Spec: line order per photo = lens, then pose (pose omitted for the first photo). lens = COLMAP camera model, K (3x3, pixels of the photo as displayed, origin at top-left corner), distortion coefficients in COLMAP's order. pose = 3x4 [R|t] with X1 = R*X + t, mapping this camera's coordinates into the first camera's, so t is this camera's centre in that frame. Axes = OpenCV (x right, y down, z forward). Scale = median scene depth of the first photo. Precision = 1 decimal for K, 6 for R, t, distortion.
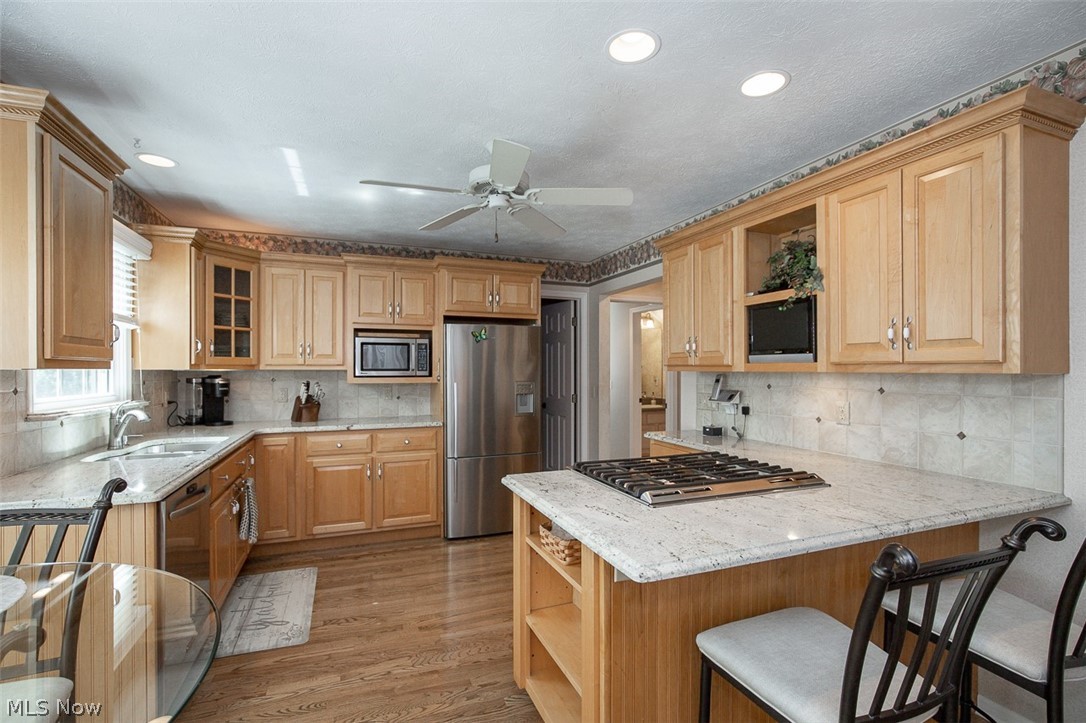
lens RADIAL K [[498.5, 0, 540.8], [0, 498.5, 371.5], [0, 0, 1]] dist [-0.003635, -0.000258]
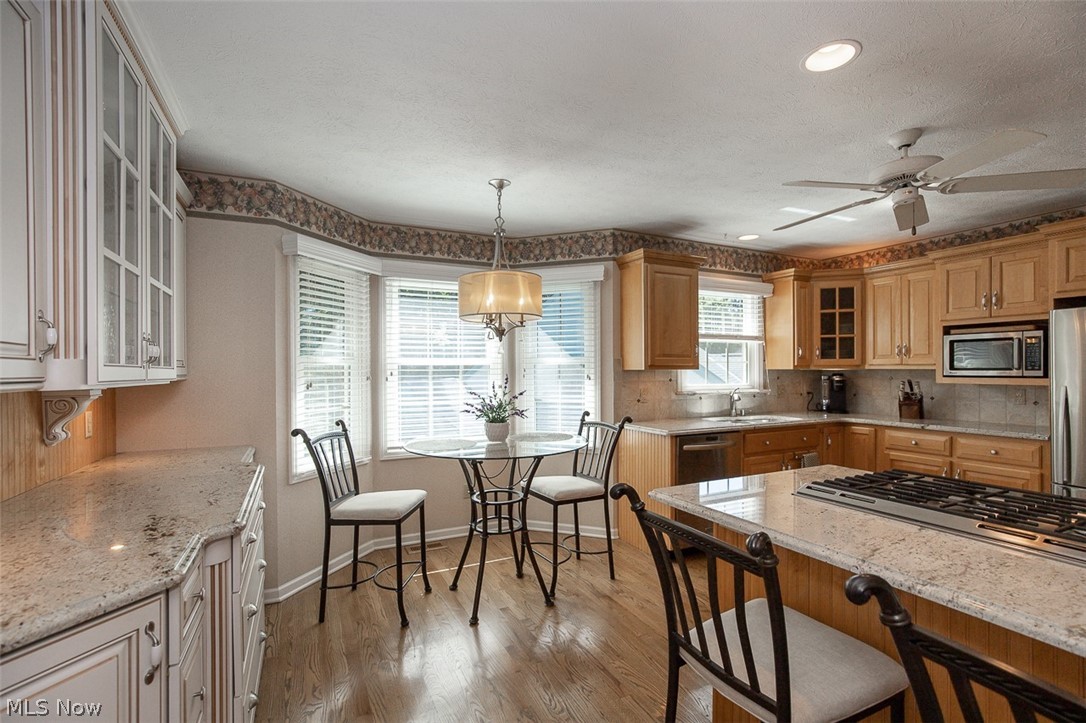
lens RADIAL K [[498.5, 0, 540.8], [0, 498.5, 371.5], [0, 0, 1]] dist [-0.003635, -0.000258]
pose [[0.092679, 0.005458, -0.995681, 0.555979], [-0.000335, 0.999985, 0.005451, -0.004090], [0.995696, -0.000171, 0.092679, 0.143455]]
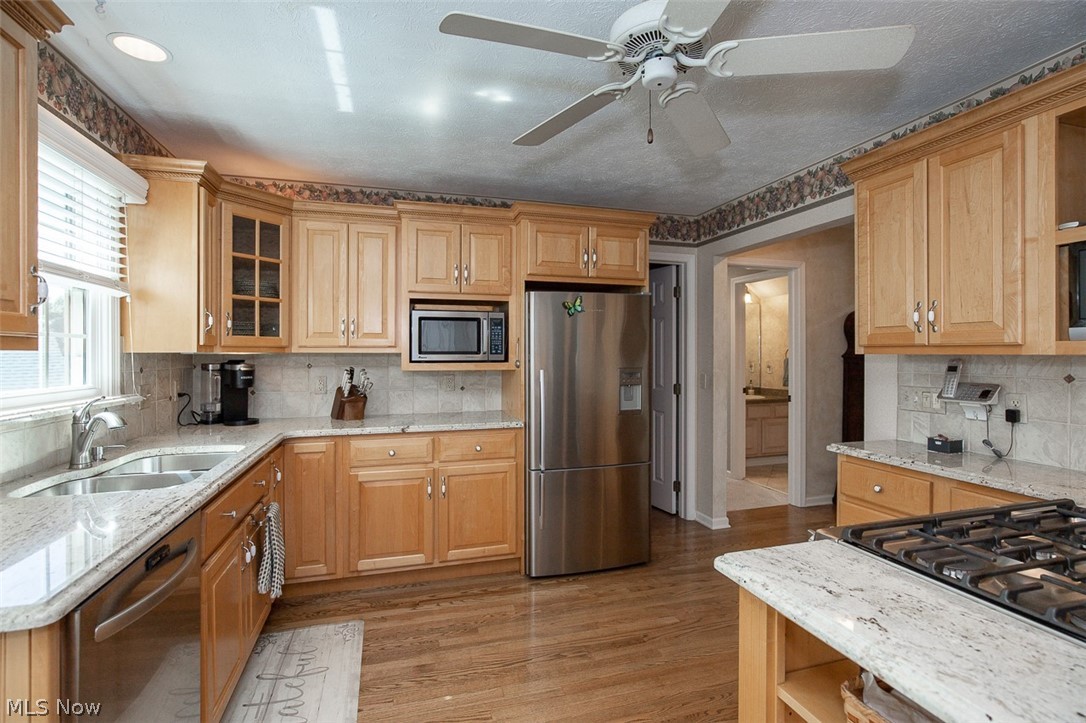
lens RADIAL K [[506.9, 0, 538.6], [0, 506.9, 352.8], [0, 0, 1]] dist [-0.002388, 0.000005]
pose [[0.996599, -0.000858, -0.082404, -0.122254], [0.000438, 0.999987, -0.005116, 0.000723], [0.082407, 0.005062, 0.996586, 0.258843]]
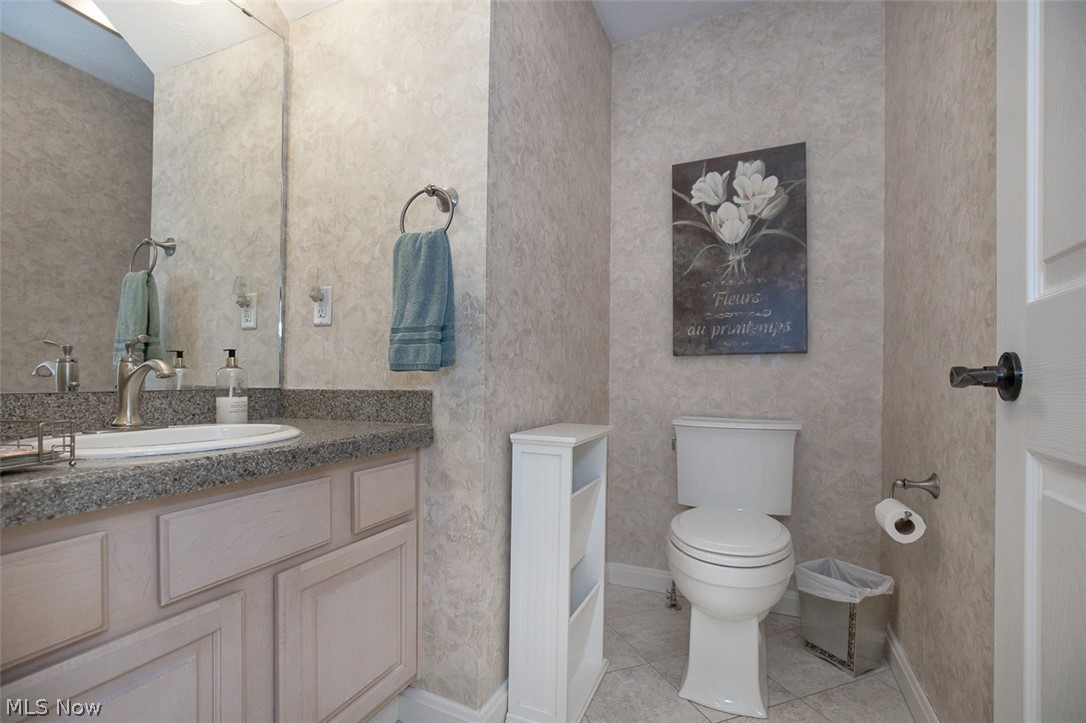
lens RADIAL K [[498.5, 0, 540.8], [0, 498.5, 371.5], [0, 0, 1]] dist [-0.003635, -0.000258]
pose [[0.722371, 0.003705, 0.691496, 0.383215], [-0.001935, 0.999993, -0.003336, 0.102097], [-0.691503, 0.001072, 0.722373, 1.670007]]
